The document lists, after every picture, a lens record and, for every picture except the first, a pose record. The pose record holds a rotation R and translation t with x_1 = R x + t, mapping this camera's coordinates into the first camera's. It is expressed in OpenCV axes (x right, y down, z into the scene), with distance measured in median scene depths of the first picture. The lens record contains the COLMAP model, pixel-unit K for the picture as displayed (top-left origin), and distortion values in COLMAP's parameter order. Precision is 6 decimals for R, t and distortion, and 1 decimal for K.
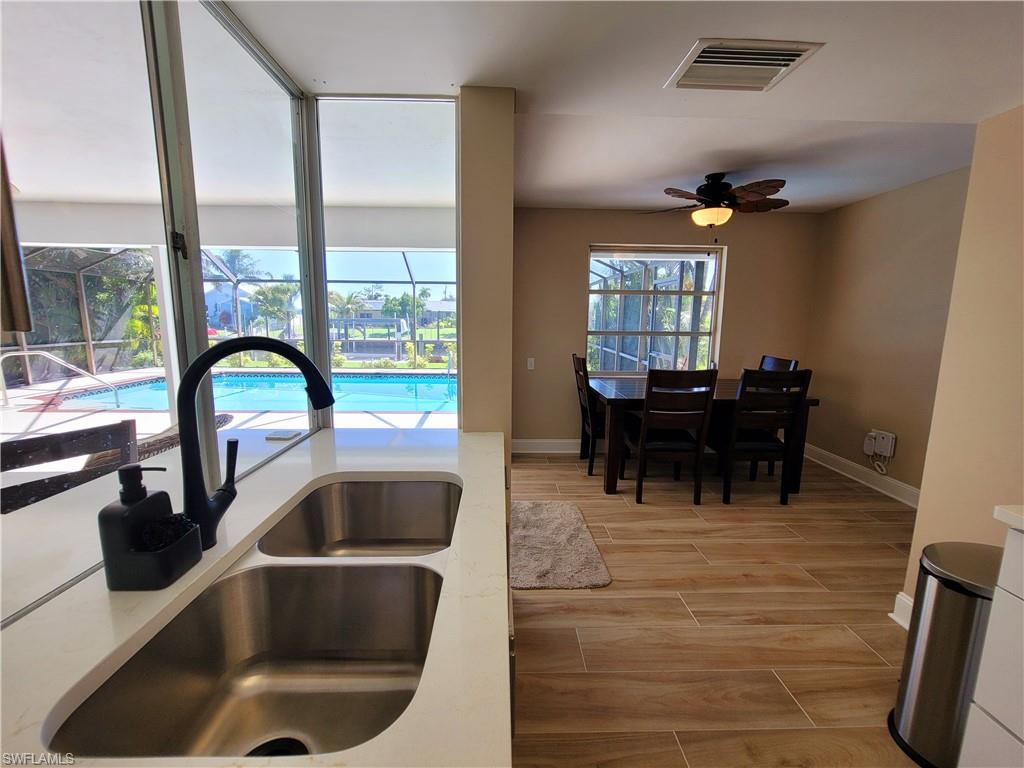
lens RADIAL K [[418.5, 0, 509.6], [0, 418.5, 377.7], [0, 0, 1]] dist [-0.008530, 0.002800]
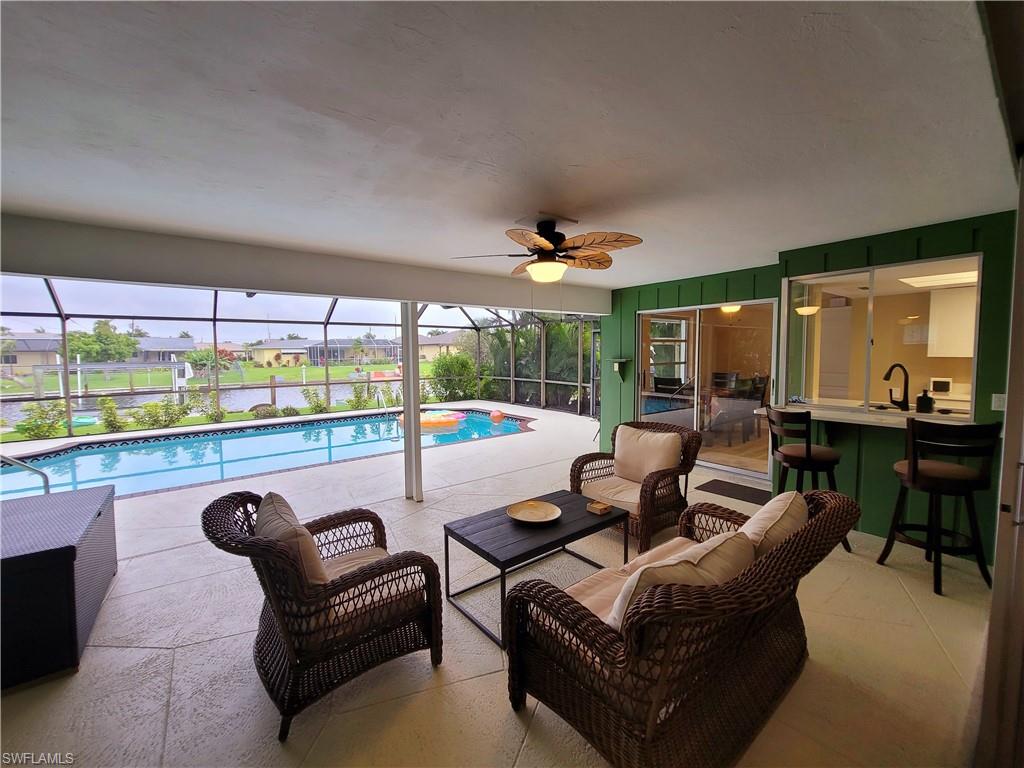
lens RADIAL K [[418.5, 0, 509.6], [0, 418.5, 377.7], [0, 0, 1]] dist [-0.008530, 0.002800]
pose [[0.803662, -0.055711, 0.592473, -0.136685], [0.109792, 0.992398, -0.055611, -0.001076], [-0.584871, 0.109741, 0.803669, -0.000895]]
